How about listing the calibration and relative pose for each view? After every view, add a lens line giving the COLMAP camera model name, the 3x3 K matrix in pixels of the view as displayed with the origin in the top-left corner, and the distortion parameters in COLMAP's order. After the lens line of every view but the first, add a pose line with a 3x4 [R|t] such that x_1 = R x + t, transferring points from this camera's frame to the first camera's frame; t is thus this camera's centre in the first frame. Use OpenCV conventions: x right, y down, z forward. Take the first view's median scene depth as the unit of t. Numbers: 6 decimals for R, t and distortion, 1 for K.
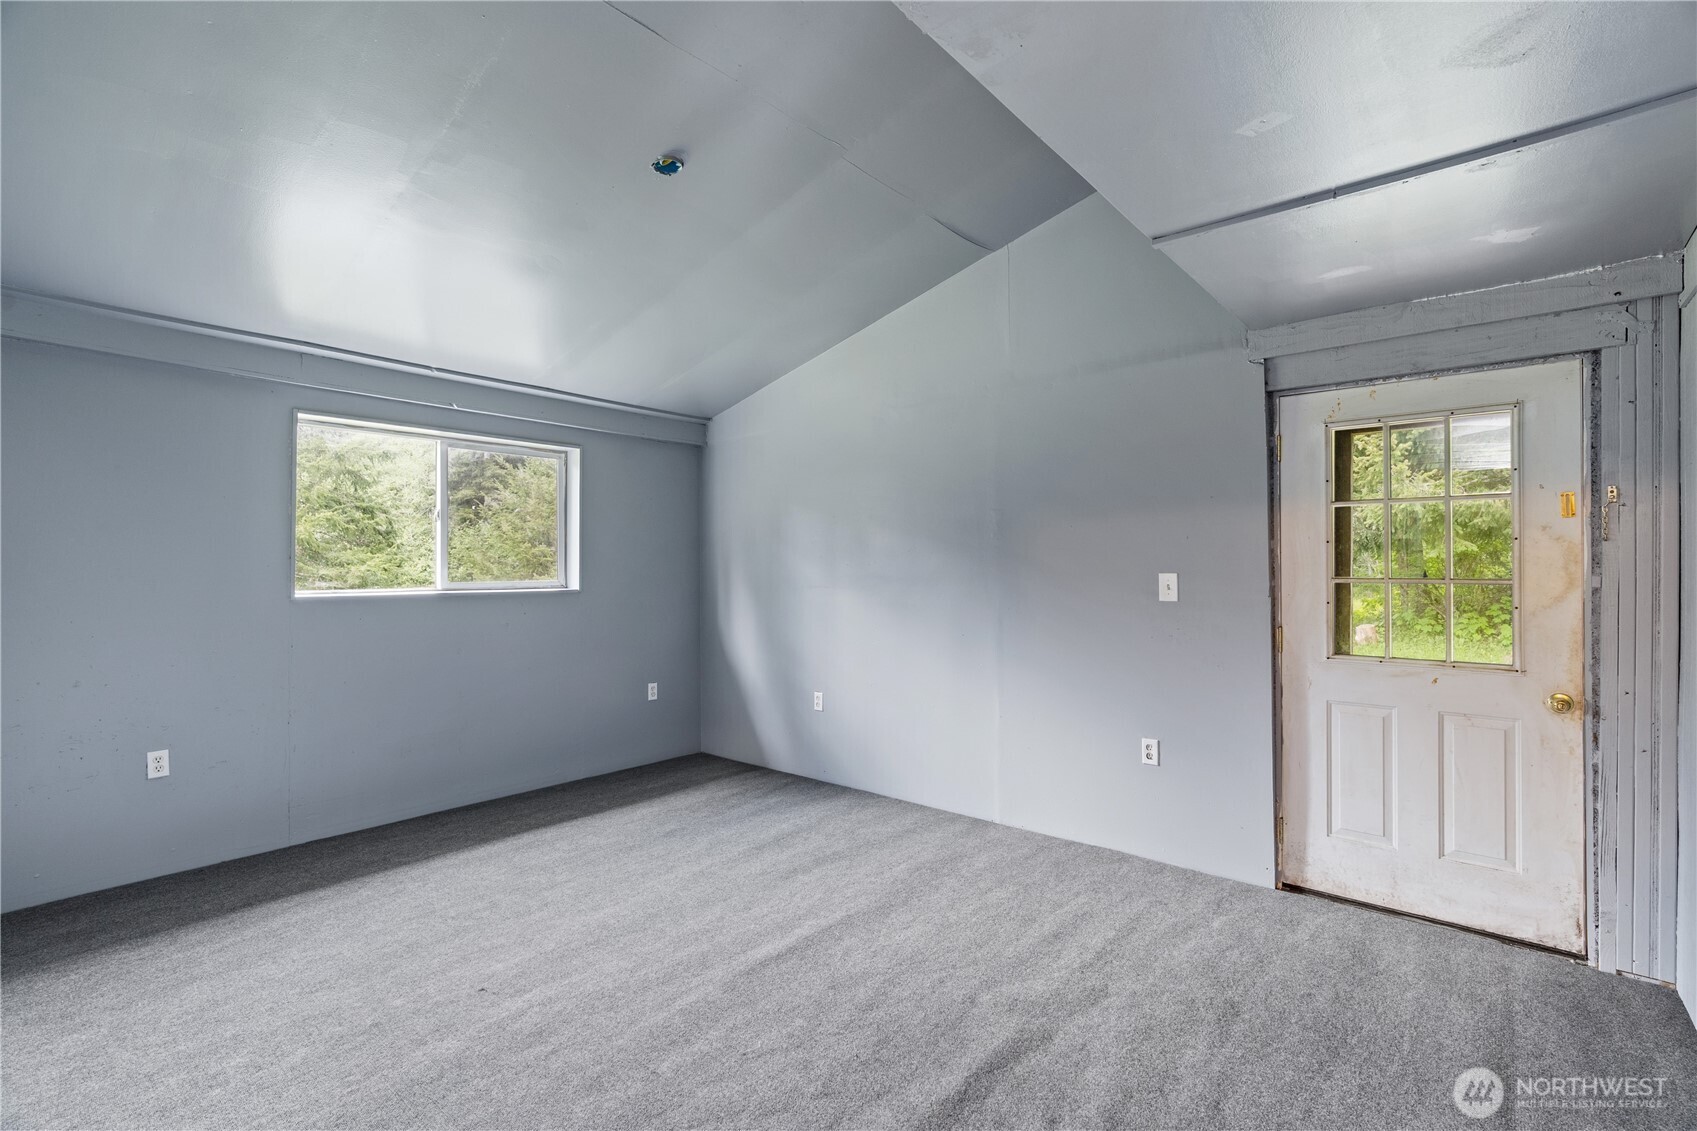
lens RADIAL K [[777.9, 0, 849.4], [0, 777.9, 562.9], [0, 0, 1]] dist [-0.006190, 0.001067]
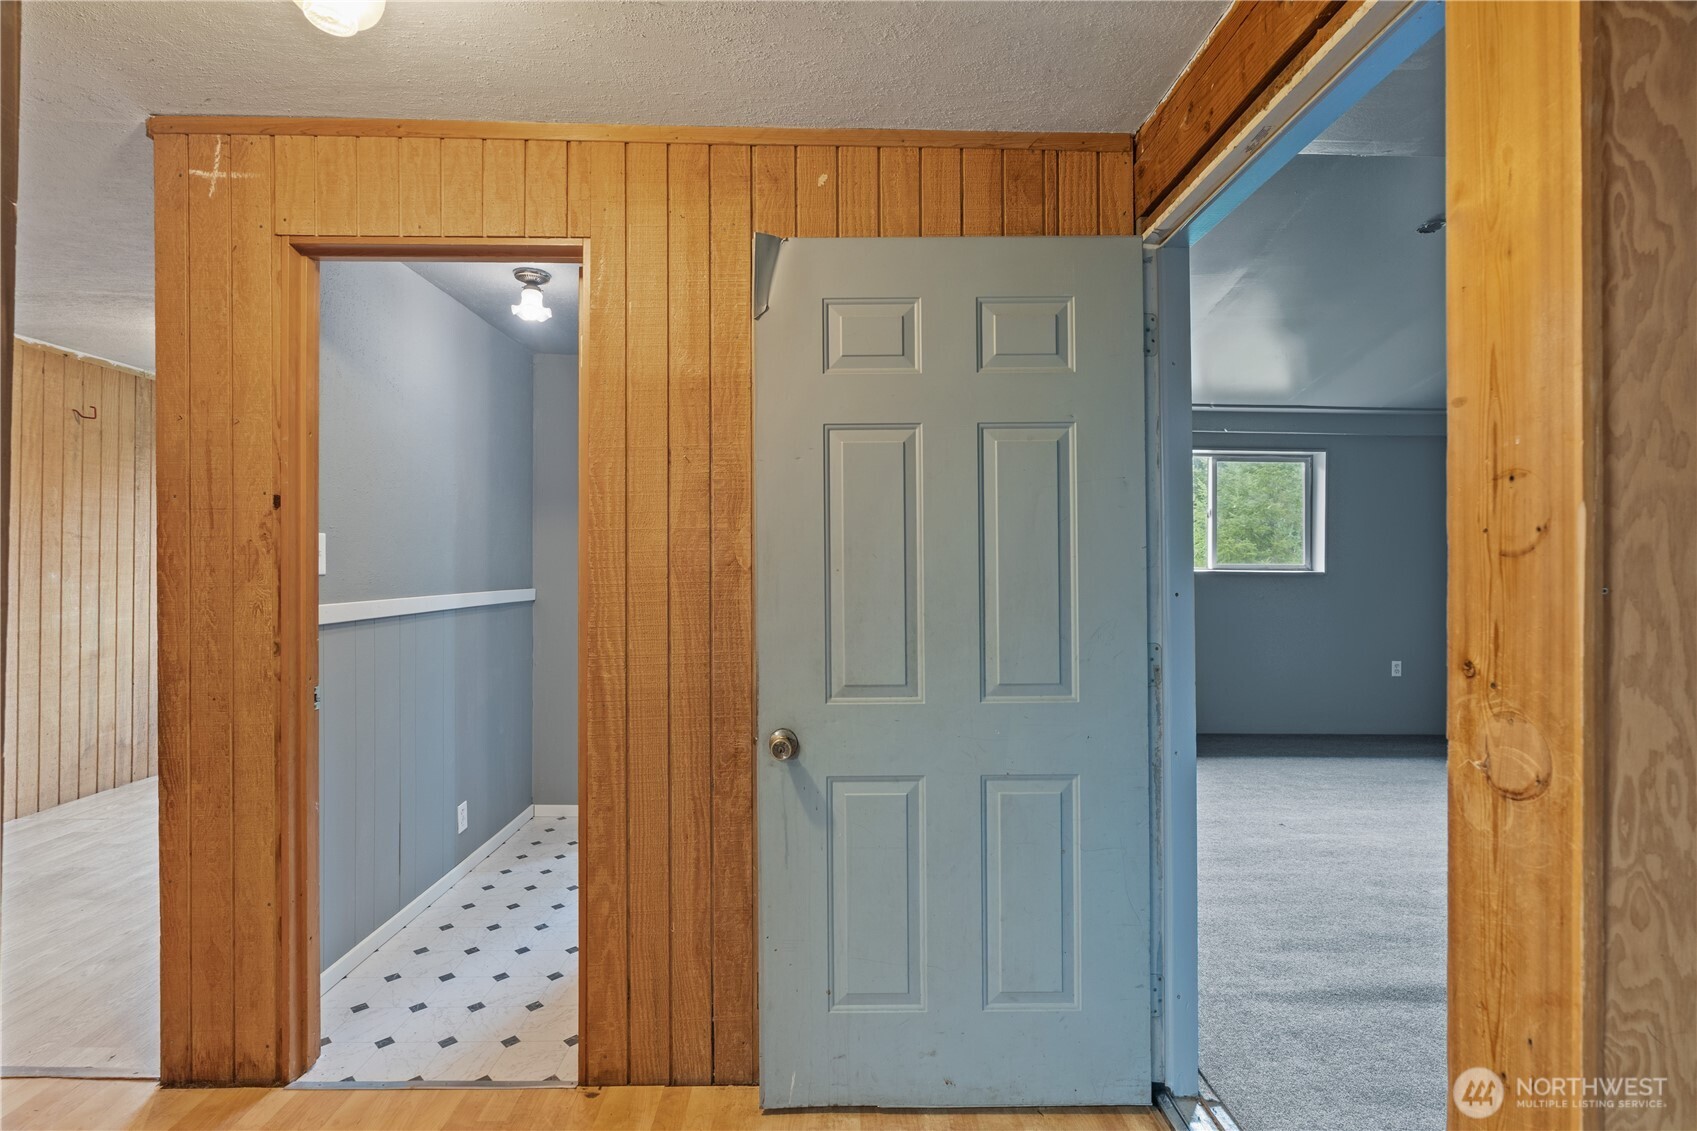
lens RADIAL K [[777.9, 0, 844.9], [0, 777.9, 557.2], [0, 0, 1]] dist [-0.006190, 0.001067]
pose [[0.668199, 0.006628, -0.743953, 0.040725], [-0.008152, 0.999966, 0.001588, 0.015992], [0.743938, 0.005004, 0.668230, -0.328527]]
